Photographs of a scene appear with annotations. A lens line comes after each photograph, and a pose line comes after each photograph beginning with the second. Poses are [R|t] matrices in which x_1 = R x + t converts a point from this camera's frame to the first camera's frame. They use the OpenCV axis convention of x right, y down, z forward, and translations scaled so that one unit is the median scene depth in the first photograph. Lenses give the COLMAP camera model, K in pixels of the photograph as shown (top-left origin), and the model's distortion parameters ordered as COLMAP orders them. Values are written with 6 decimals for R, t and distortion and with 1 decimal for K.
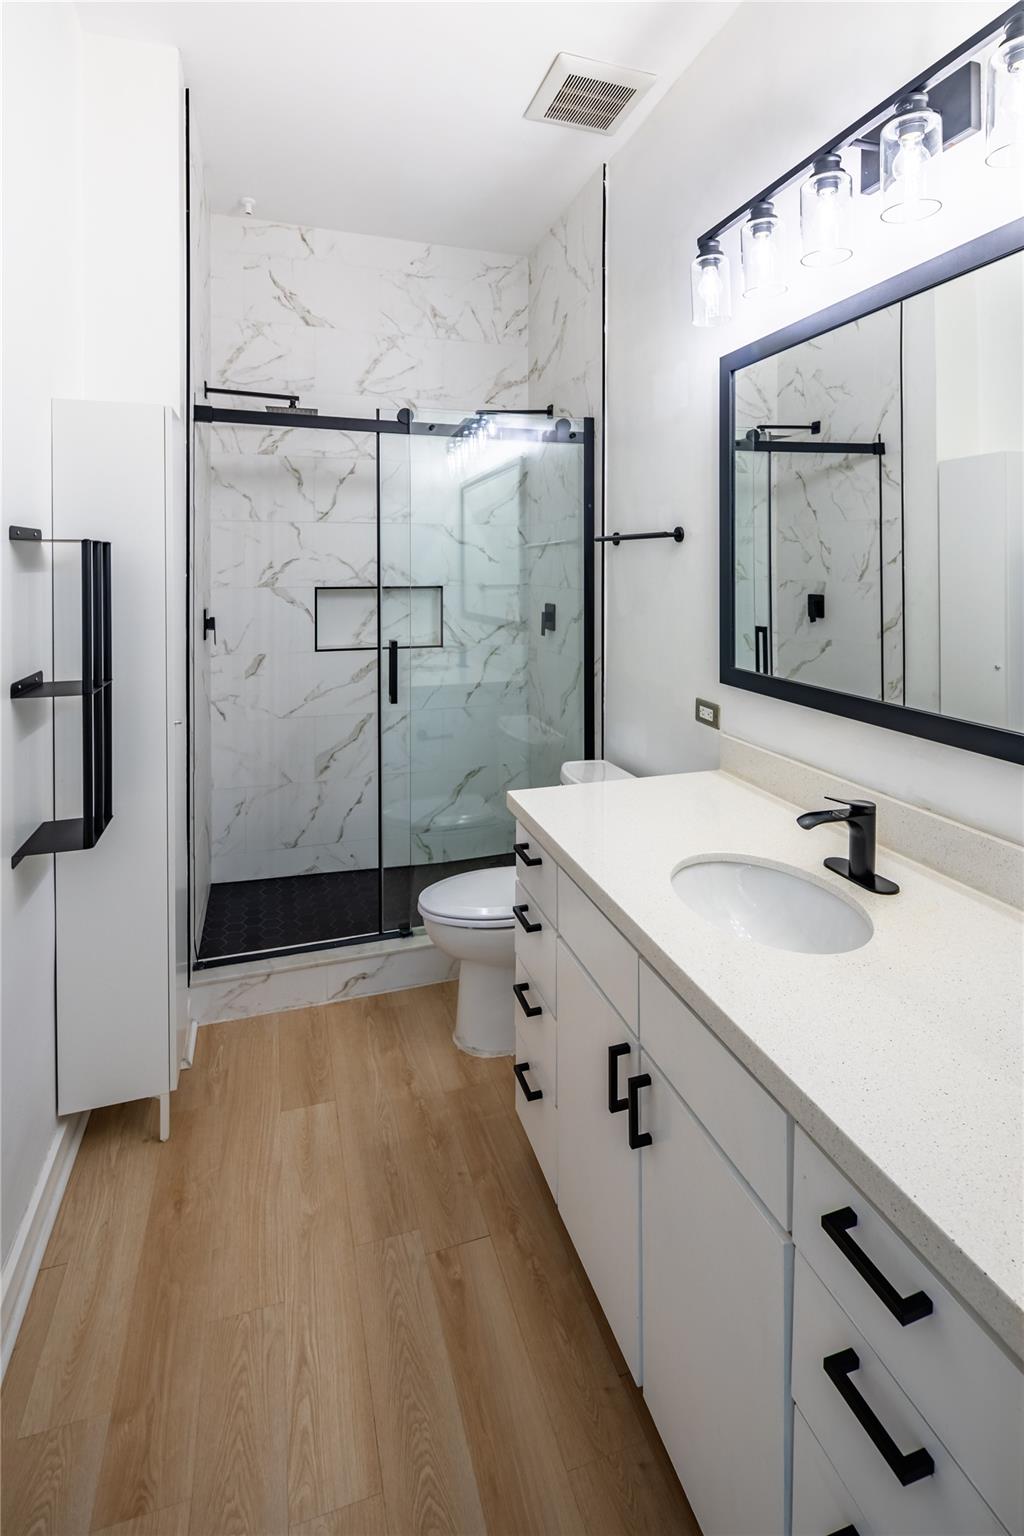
lens RADIAL K [[745.5, 0, 522.8], [0, 745.5, 562.6], [0, 0, 1]] dist [0.006128, -0.005657]
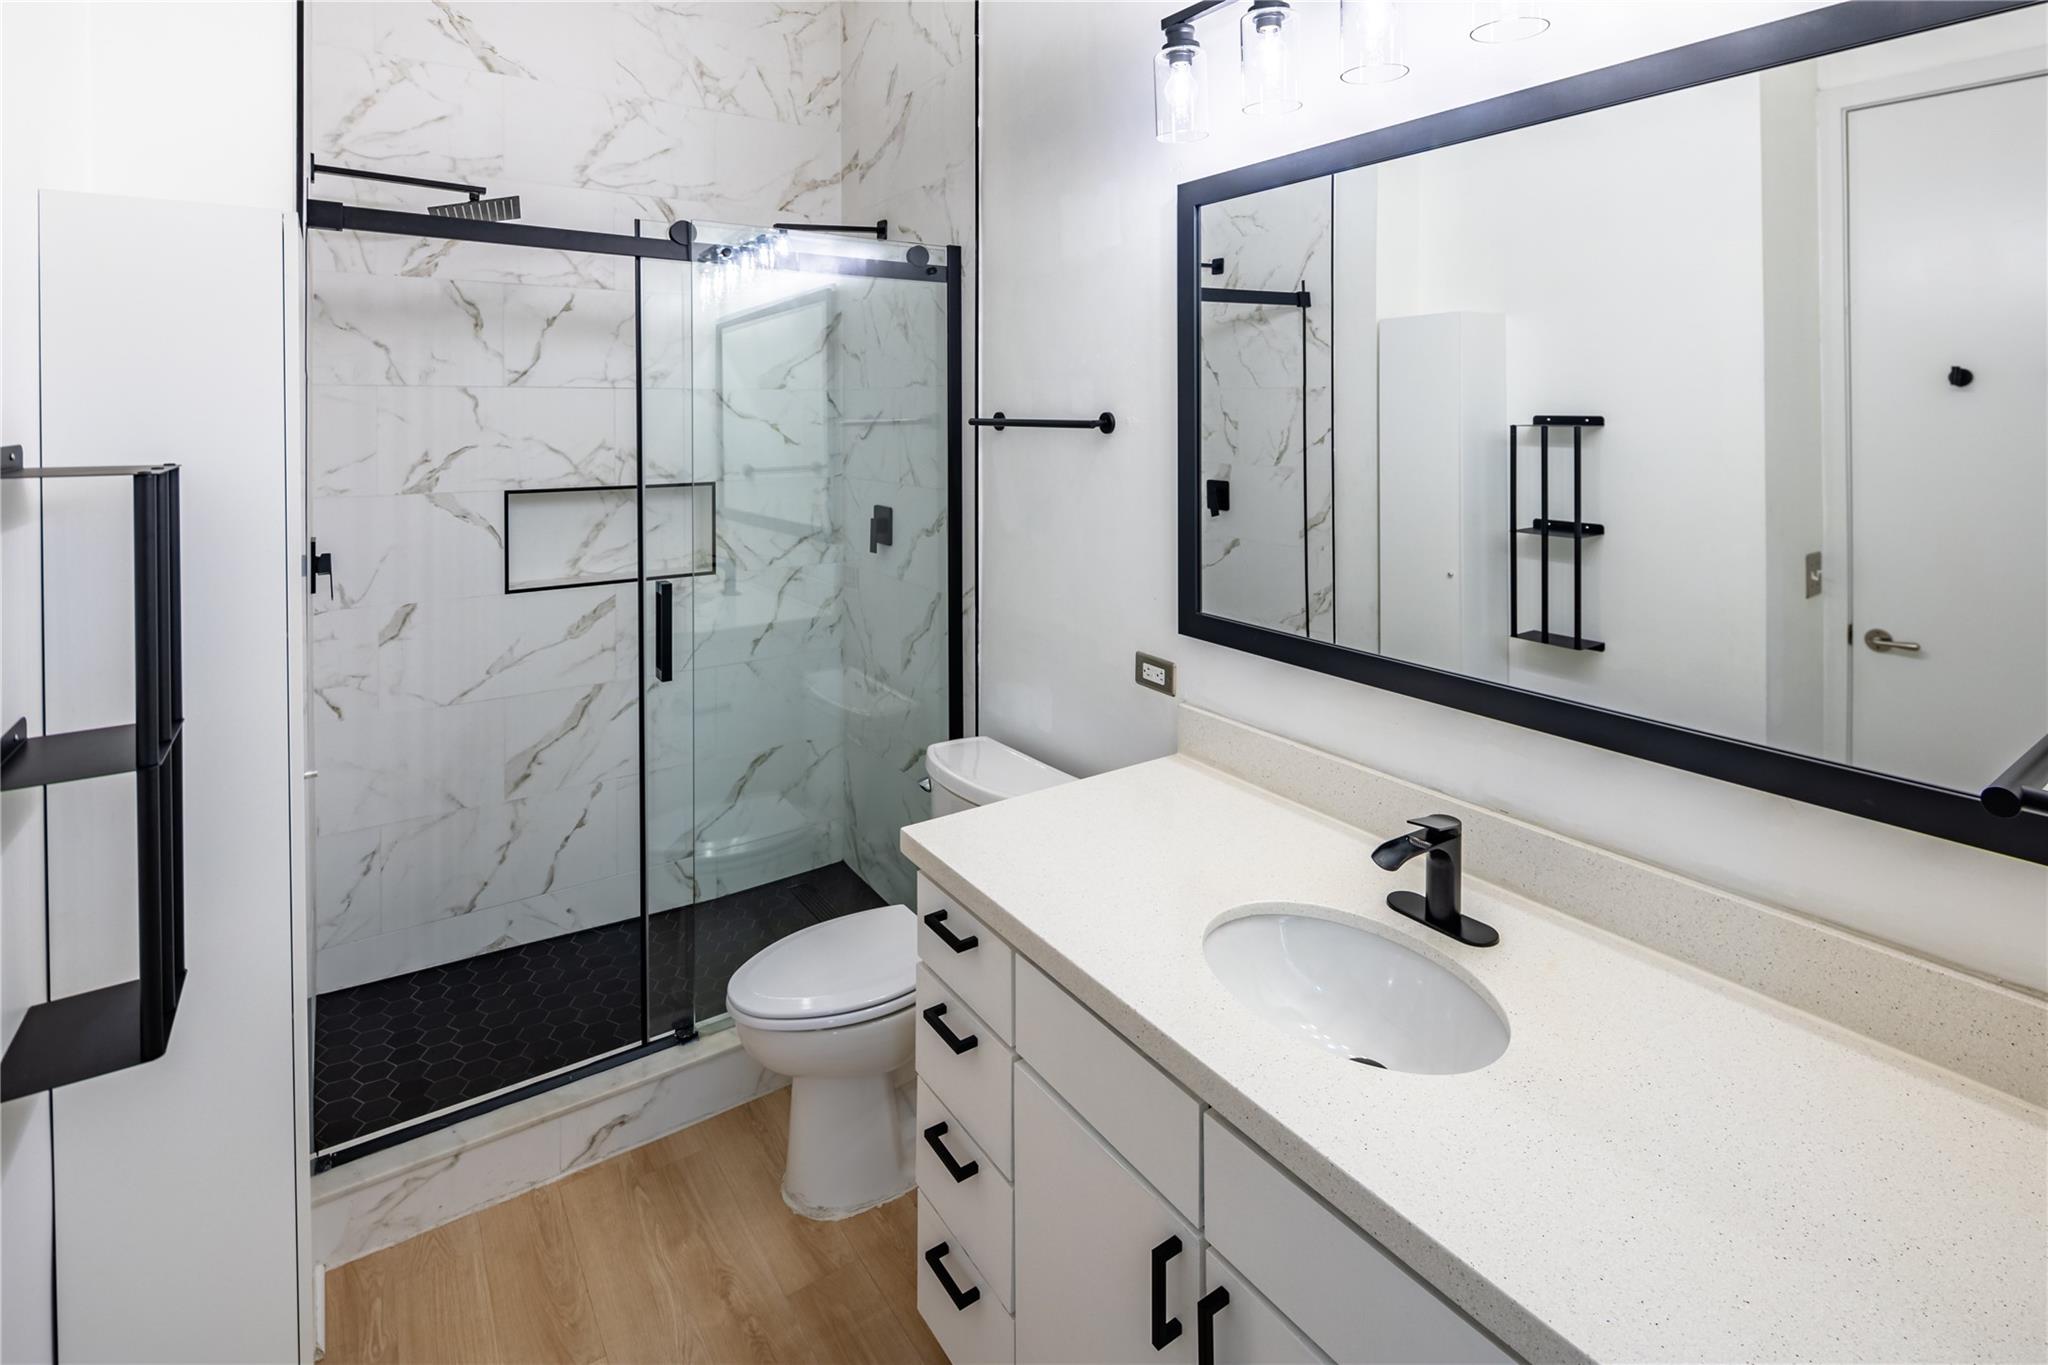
lens RADIAL K [[994.0, 0, 1051.5], [0, 994.0, 410.2], [0, 0, 1]] dist [0.006128, -0.005657]
pose [[0.956889, -0.001287, 0.290452, -0.090294], [0.001283, 0.999999, 0.000205, -0.037719], [-0.290452, 0.000176, 0.956889, 0.074036]]
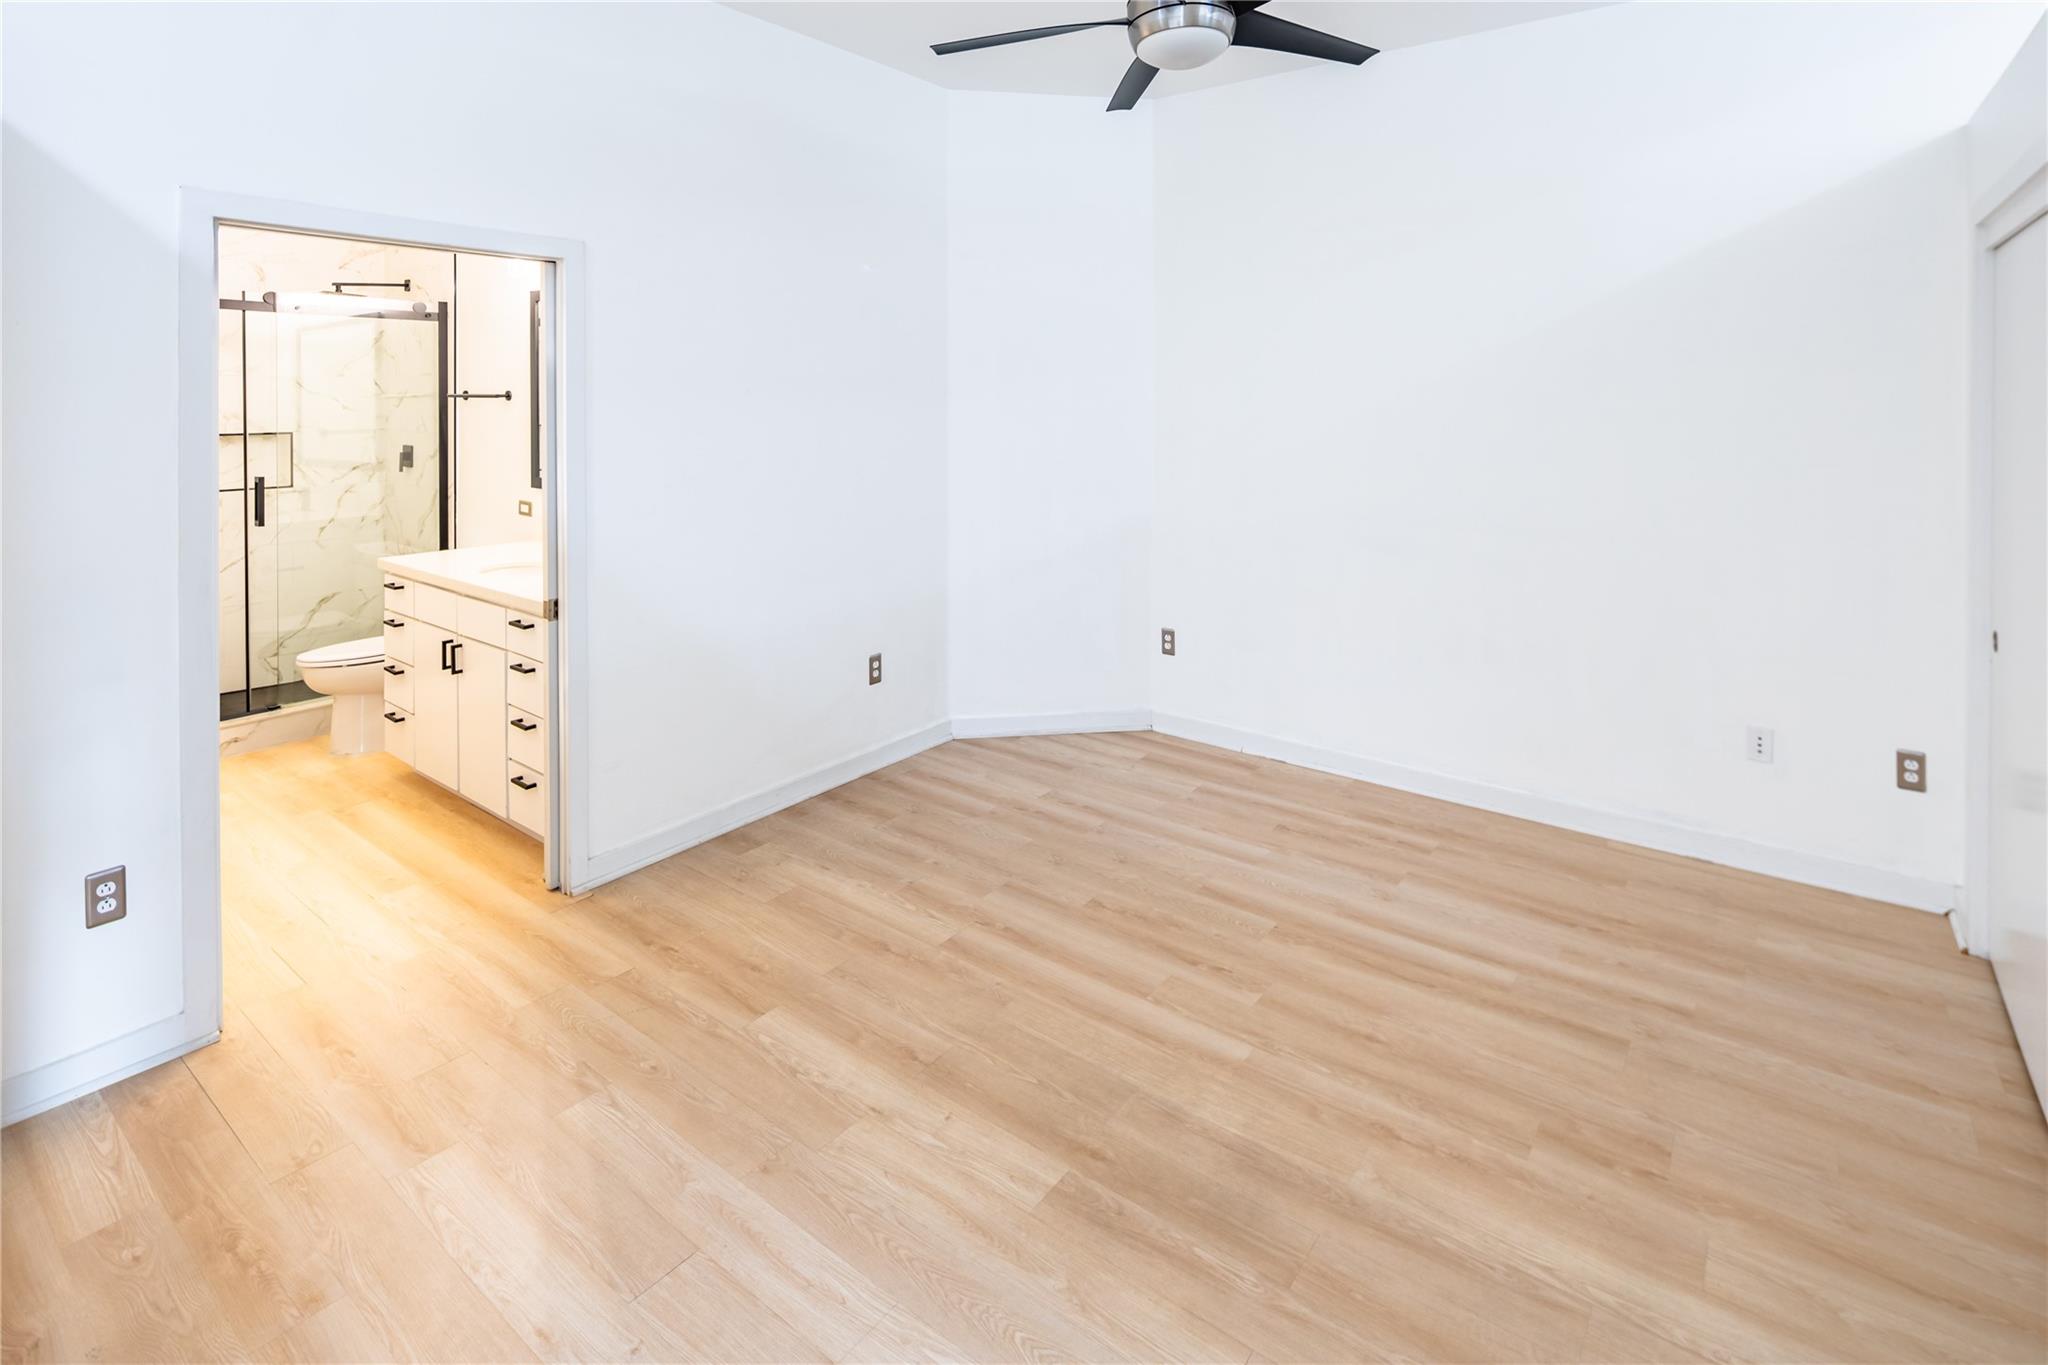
lens RADIAL K [[994.0, 0, 1051.5], [0, 994.0, 410.2], [0, 0, 1]] dist [0.006128, -0.005657]
pose [[0.817784, -0.004156, 0.575511, -0.041832], [-0.005420, 0.999874, 0.014923, -0.033899], [-0.575500, -0.015324, 0.817658, -0.988957]]
